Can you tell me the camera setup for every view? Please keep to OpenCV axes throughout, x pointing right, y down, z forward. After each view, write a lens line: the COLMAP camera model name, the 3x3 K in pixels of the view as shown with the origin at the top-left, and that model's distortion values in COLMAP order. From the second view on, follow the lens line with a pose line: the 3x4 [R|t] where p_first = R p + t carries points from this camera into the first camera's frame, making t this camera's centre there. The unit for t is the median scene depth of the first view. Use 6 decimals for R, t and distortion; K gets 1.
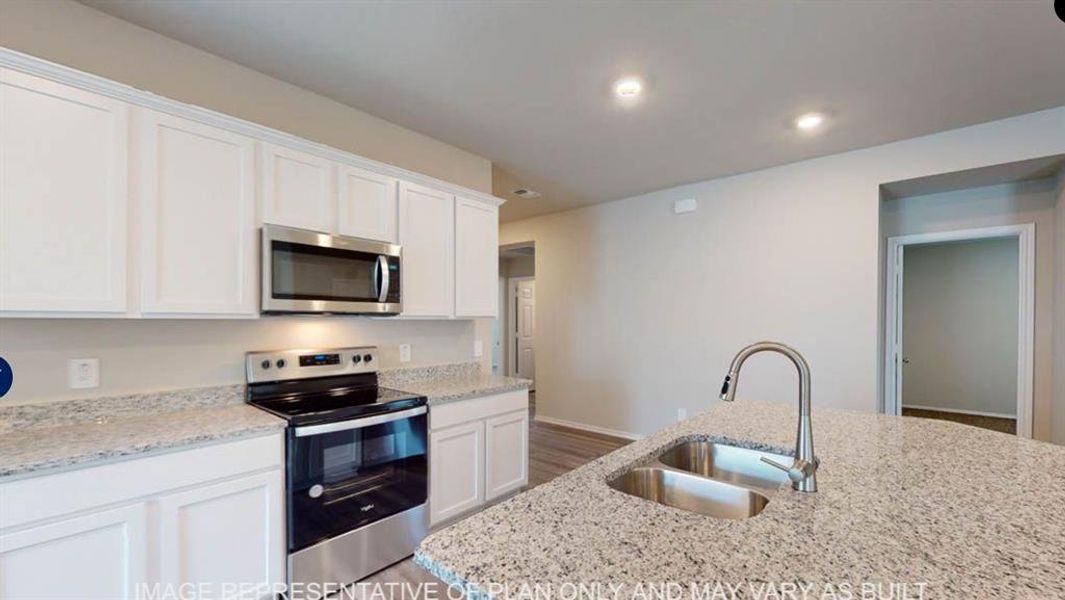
lens RADIAL K [[437.2, 0, 529.8], [0, 437.2, 320.6], [0, 0, 1]] dist [0.035889, 0.000013]
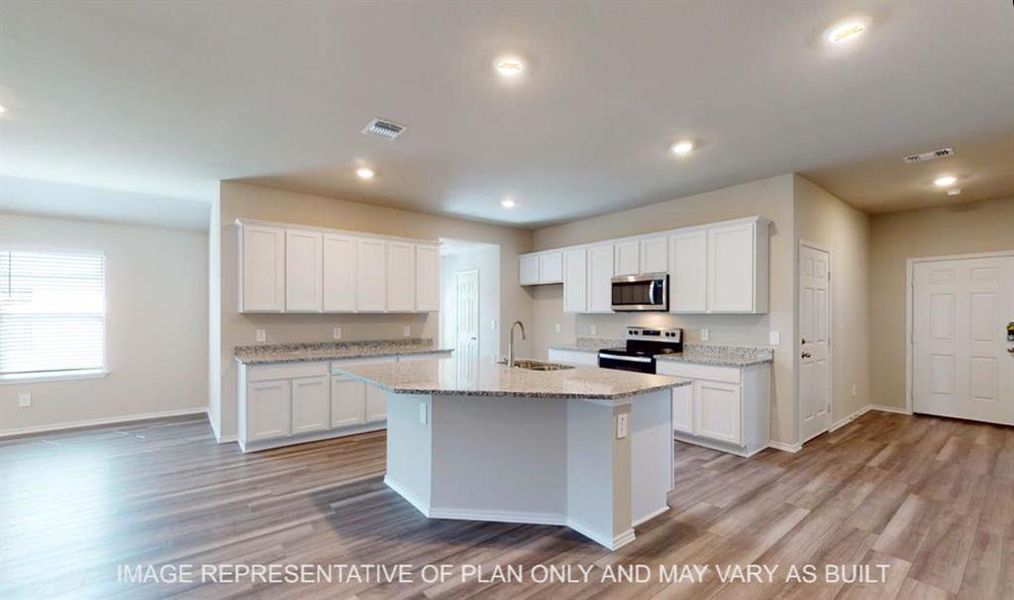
lens RADIAL K [[418.1, 0, 496.5], [0, 418.1, 319.4], [0, 0, 1]] dist [0.010034, -0.000256]
pose [[-0.188798, 0.016397, -0.981879, 1.642837], [-0.003441, 0.999843, 0.017359, -0.006675], [0.982010, 0.006656, -0.188712, 0.676677]]
